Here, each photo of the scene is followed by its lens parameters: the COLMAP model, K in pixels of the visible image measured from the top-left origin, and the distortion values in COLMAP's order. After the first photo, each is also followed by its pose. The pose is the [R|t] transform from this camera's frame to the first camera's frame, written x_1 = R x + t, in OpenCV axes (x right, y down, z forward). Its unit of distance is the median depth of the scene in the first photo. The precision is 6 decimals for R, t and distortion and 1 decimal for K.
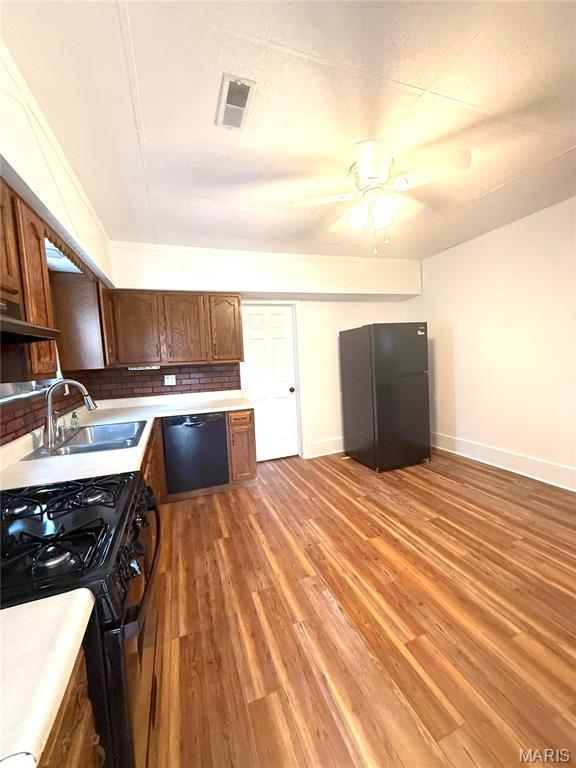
lens RADIAL K [[306.8, 0, 289.3], [0, 306.8, 380.4], [0, 0, 1]] dist [-0.001939, 0.000147]
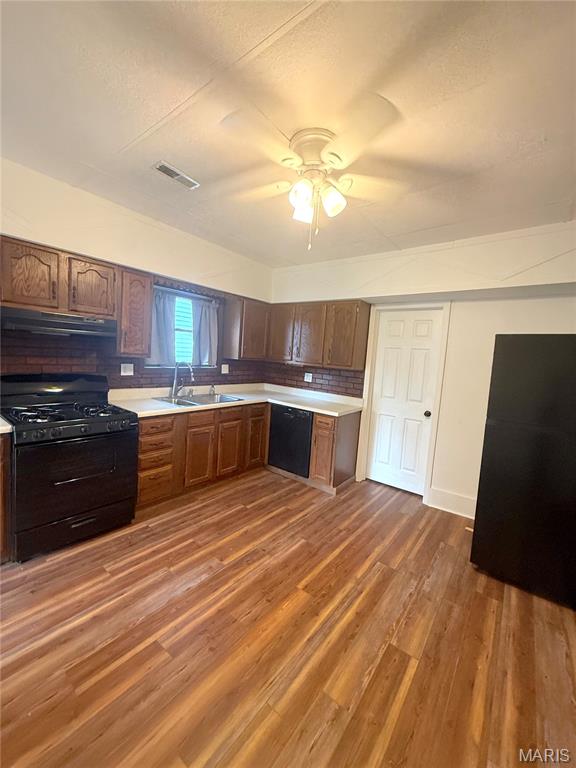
lens RADIAL K [[306.8, 0, 289.3], [0, 306.8, 380.4], [0, 0, 1]] dist [-0.001939, 0.000147]
pose [[0.524218, 0.151206, -0.838053, 0.773347], [-0.162954, 0.983736, 0.075560, -0.091799], [0.835848, 0.096954, 0.540332, 0.417974]]
